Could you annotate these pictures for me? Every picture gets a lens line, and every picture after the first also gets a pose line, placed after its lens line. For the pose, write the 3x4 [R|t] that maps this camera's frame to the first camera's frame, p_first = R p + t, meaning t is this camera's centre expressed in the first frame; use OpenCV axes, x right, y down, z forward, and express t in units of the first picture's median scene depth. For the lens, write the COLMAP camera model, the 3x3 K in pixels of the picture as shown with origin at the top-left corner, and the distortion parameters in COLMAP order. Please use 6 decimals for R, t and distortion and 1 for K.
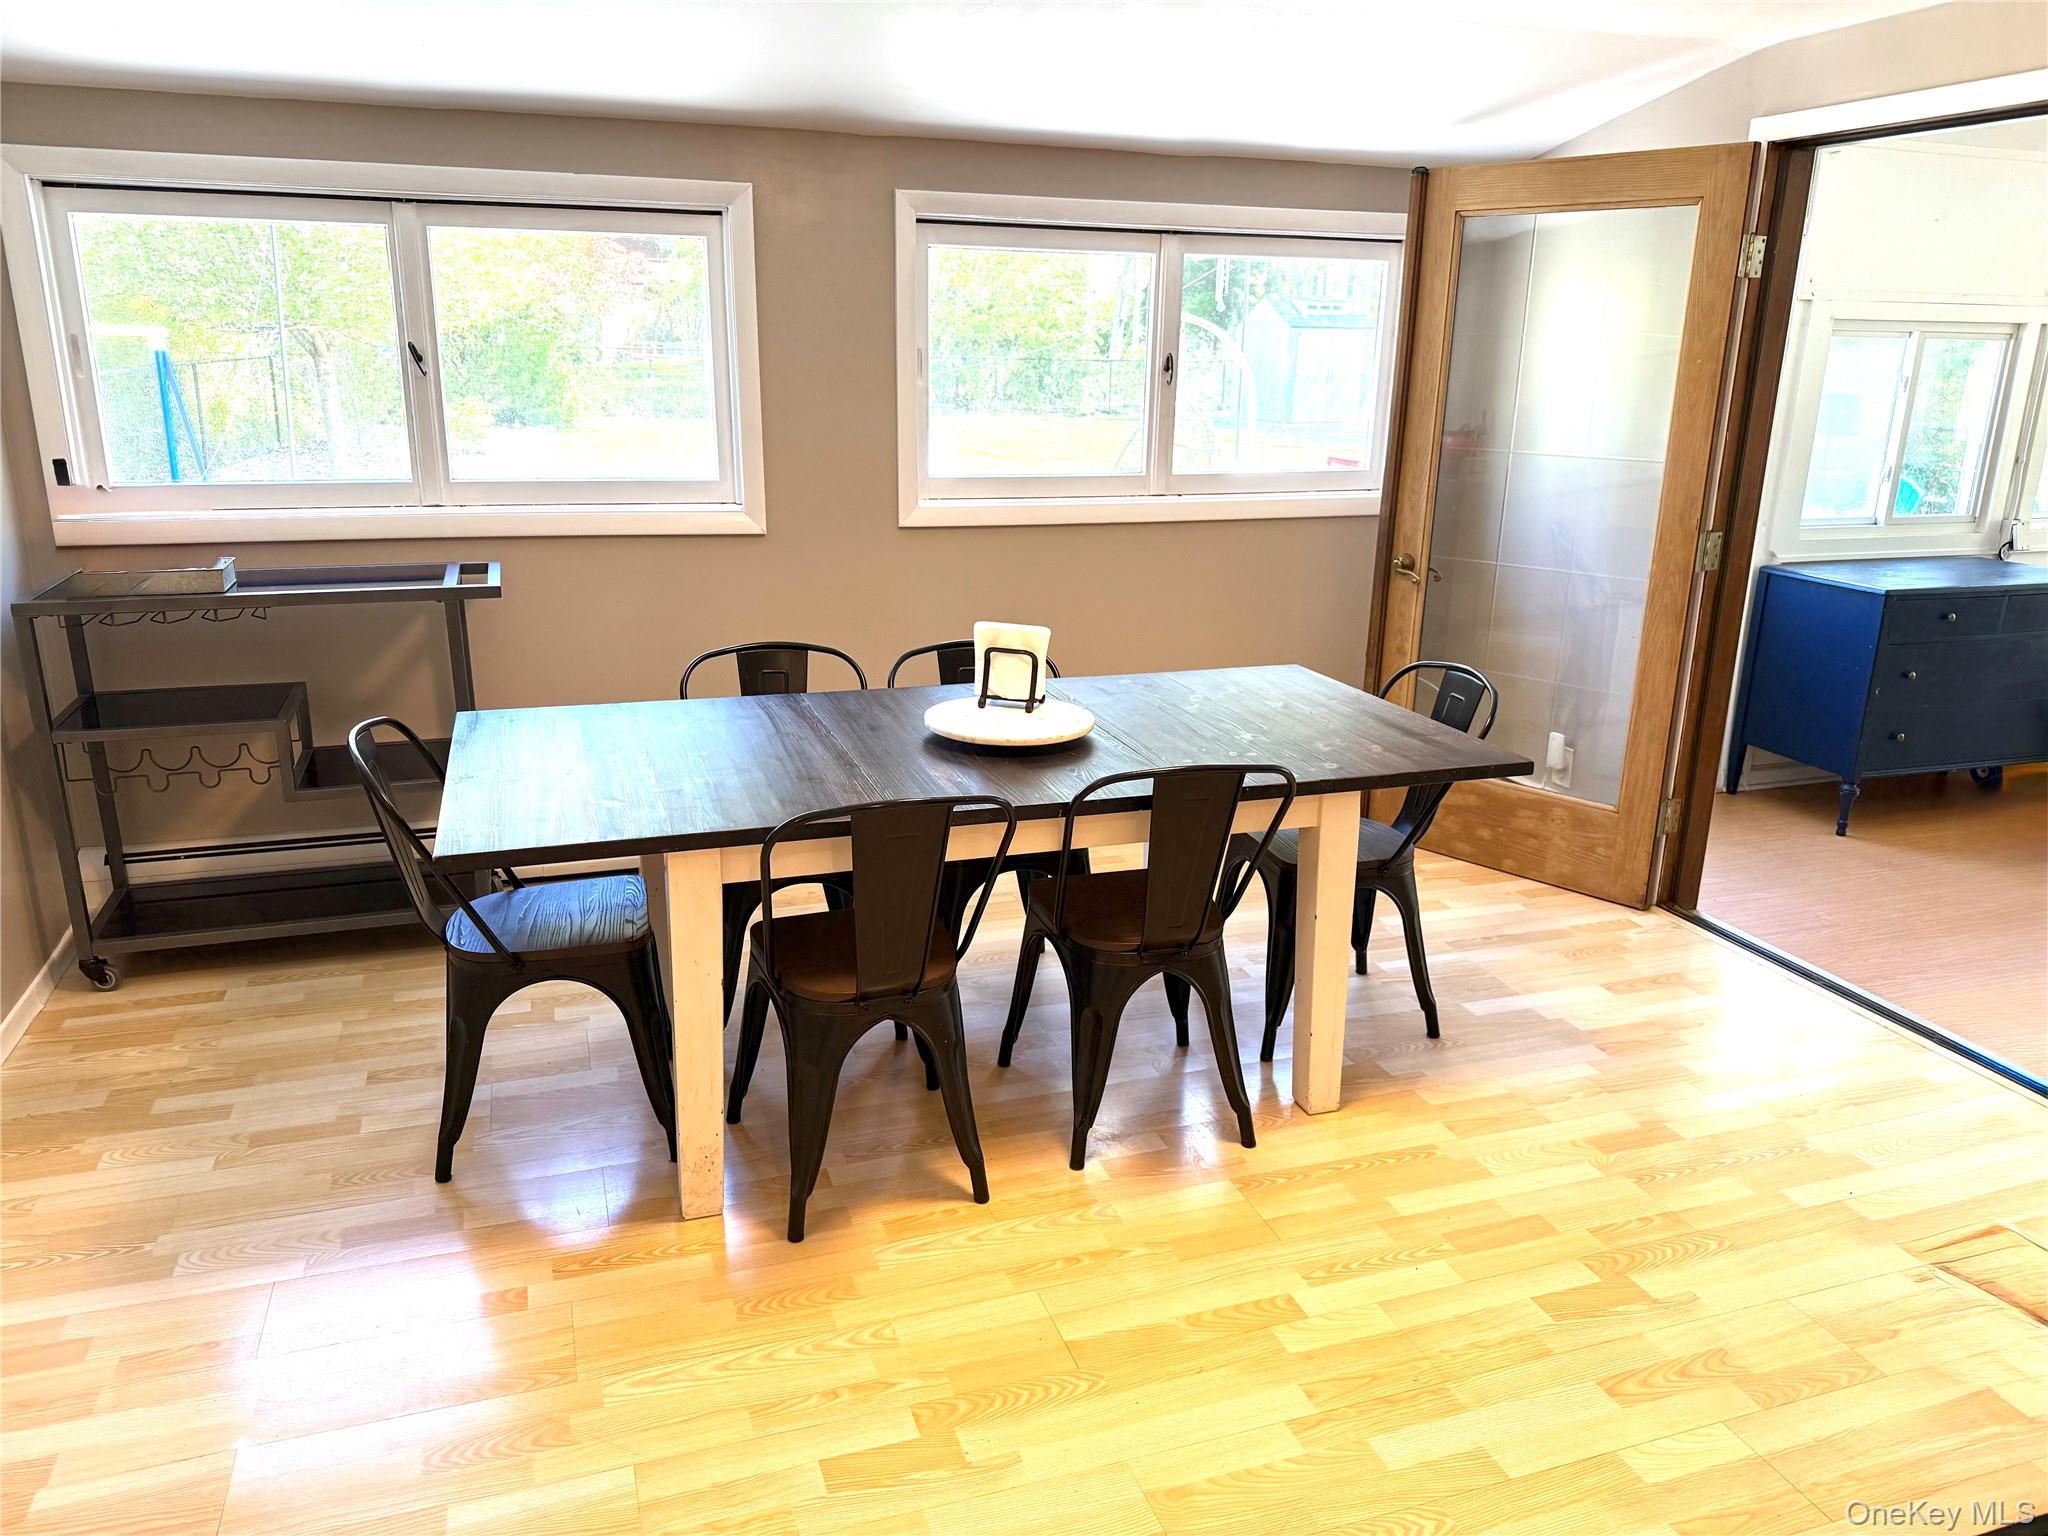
lens RADIAL K [[1434.1, 0, 1019.2], [0, 1434.1, 765.0], [0, 0, 1]] dist [0.049867, -0.065809]
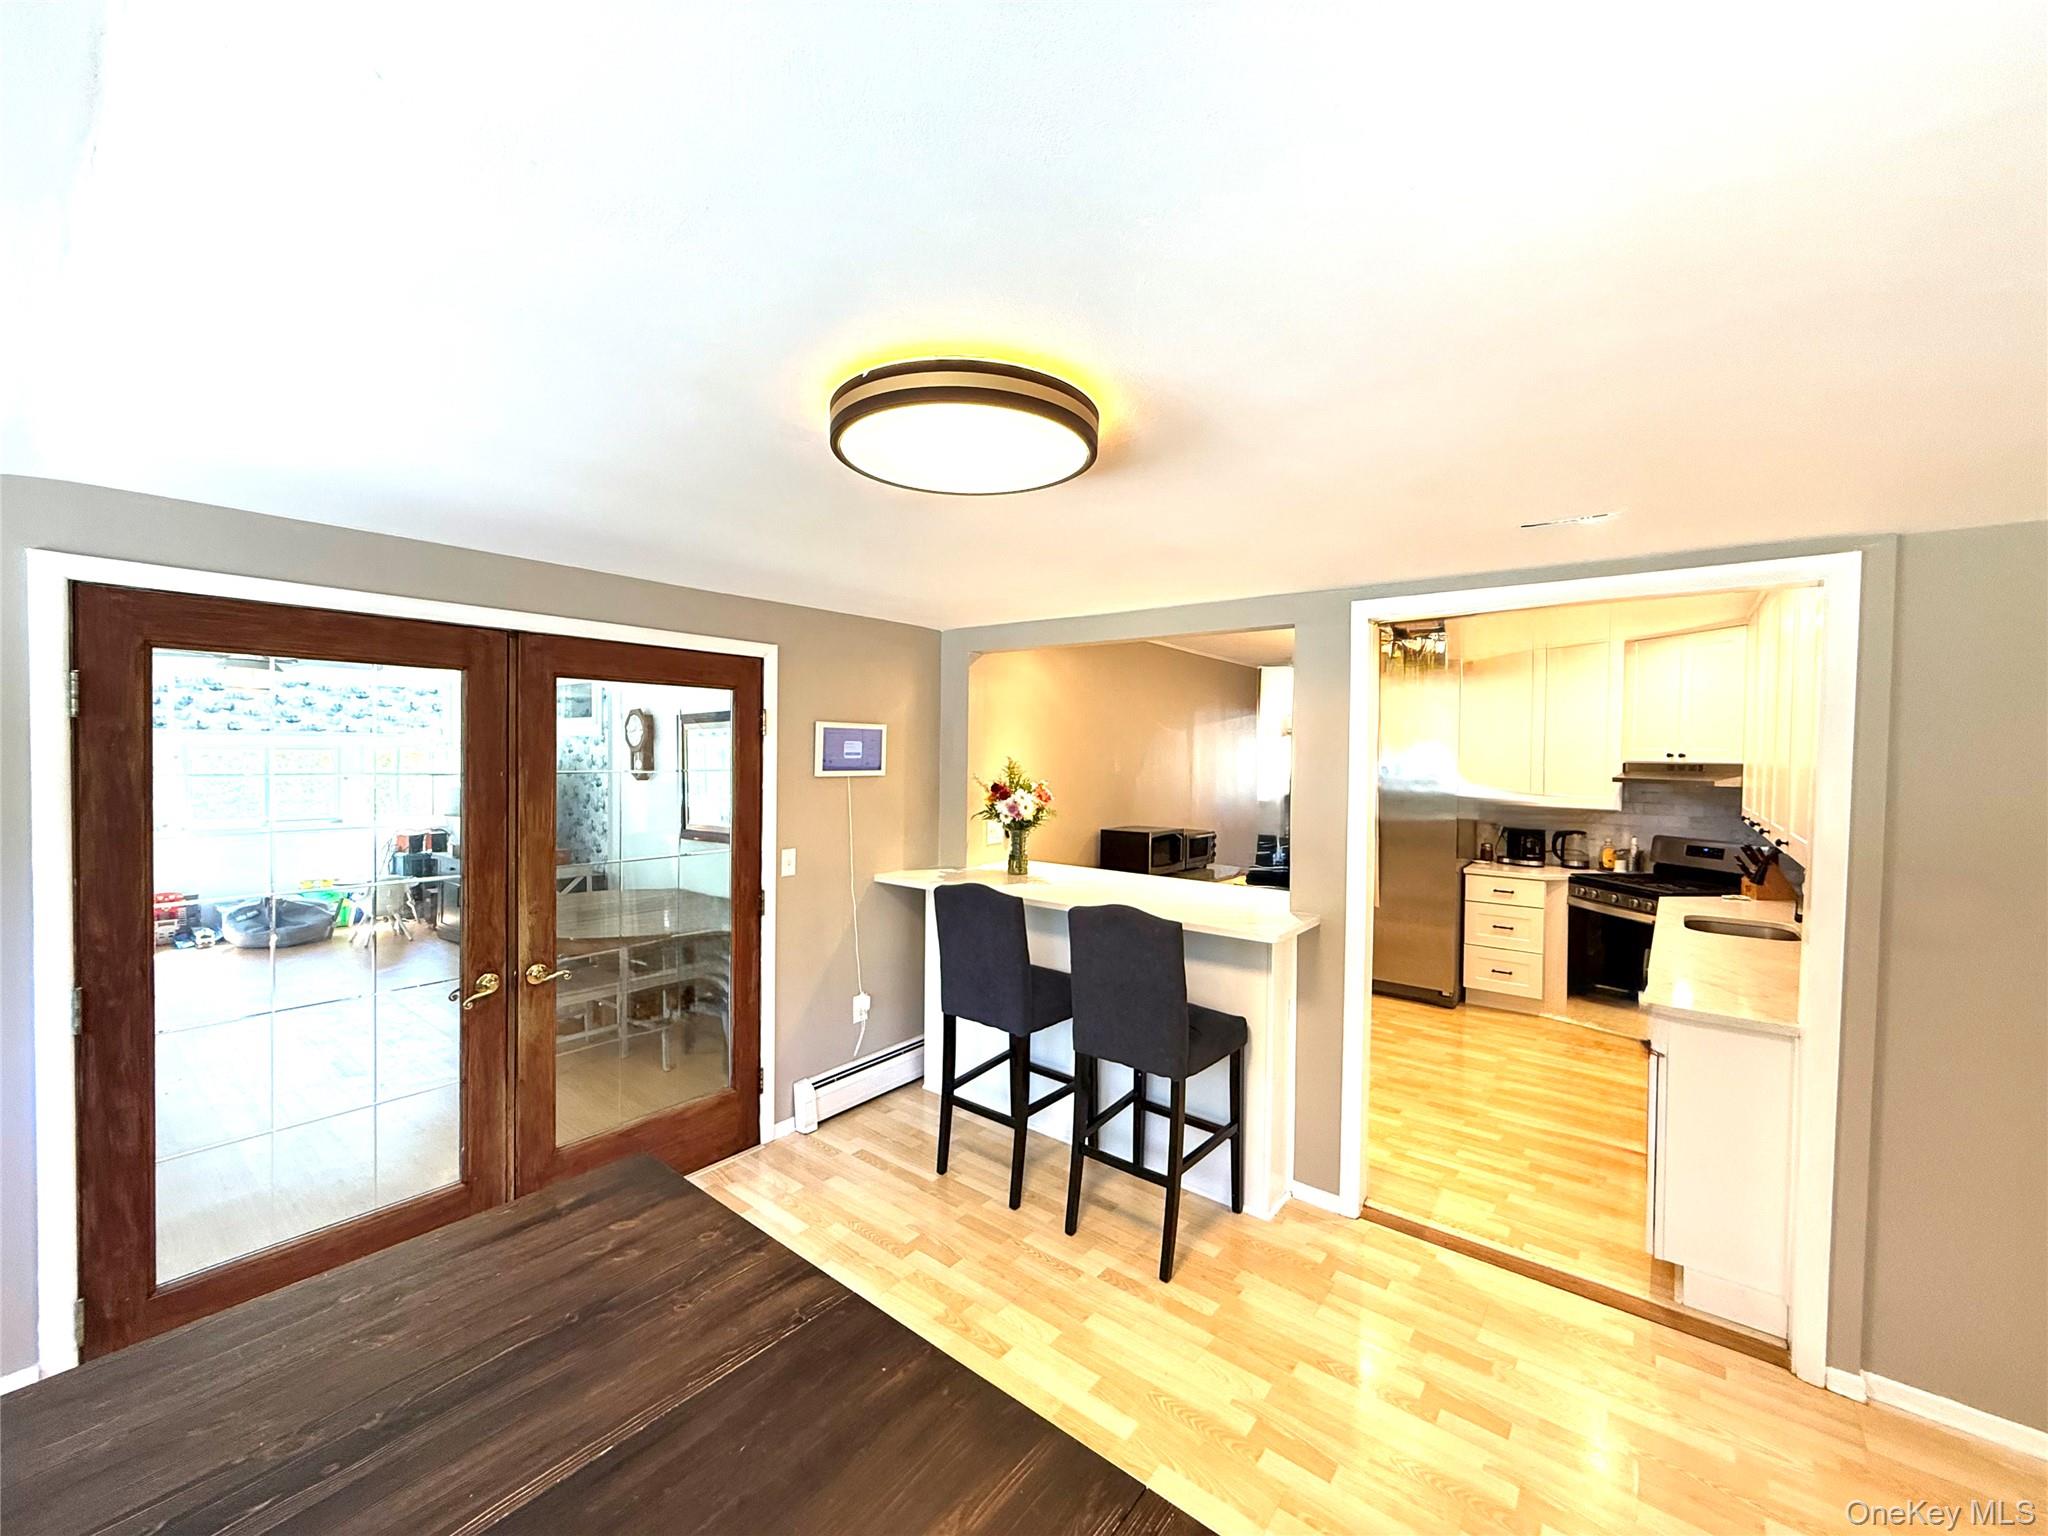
lens RADIAL K [[816.0, 0, 1023.6], [0, 816.0, 767.4], [0, 0, 1]] dist [0.000245, -0.000273]
pose [[-0.540871, -0.041948, 0.840059, -0.302617], [0.213232, 0.959290, 0.185191, -0.317601], [-0.813628, 0.279292, -0.509907, 0.911138]]
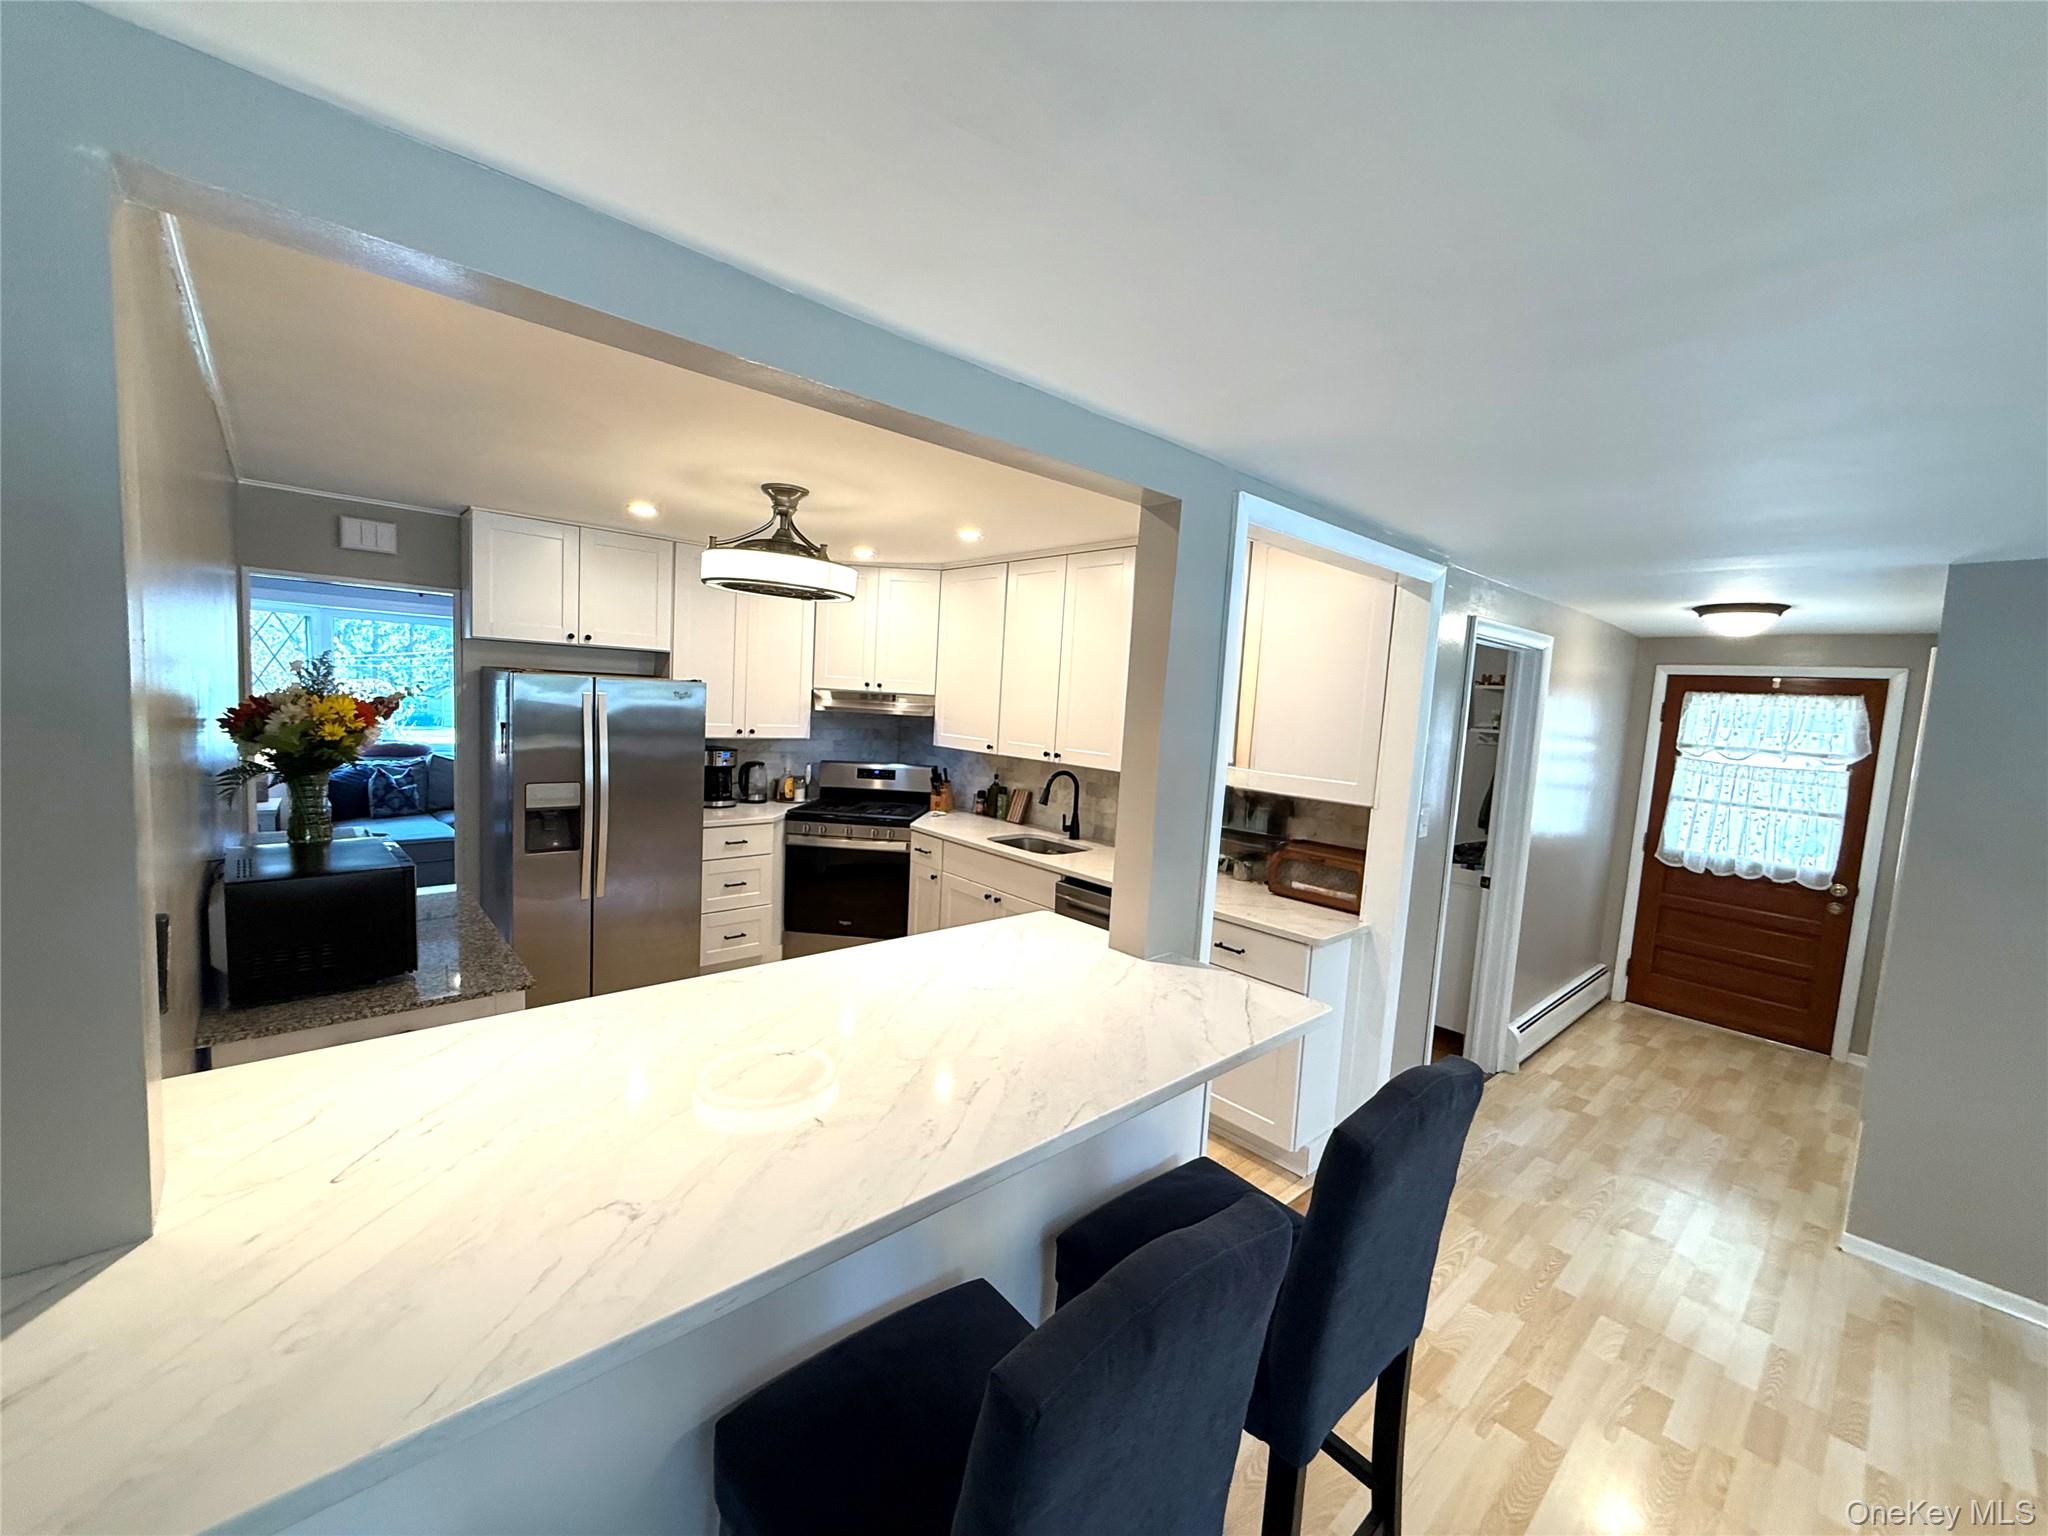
lens RADIAL K [[816.0, 0, 1015.2], [0, 816.0, 762.7], [0, 0, 1]] dist [0.000245, -0.000273]
pose [[-0.920699, -0.036055, -0.388604, 0.676399], [-0.177022, 0.925982, 0.333497, -0.232384], [0.347816, 0.375842, -0.858934, 0.645594]]
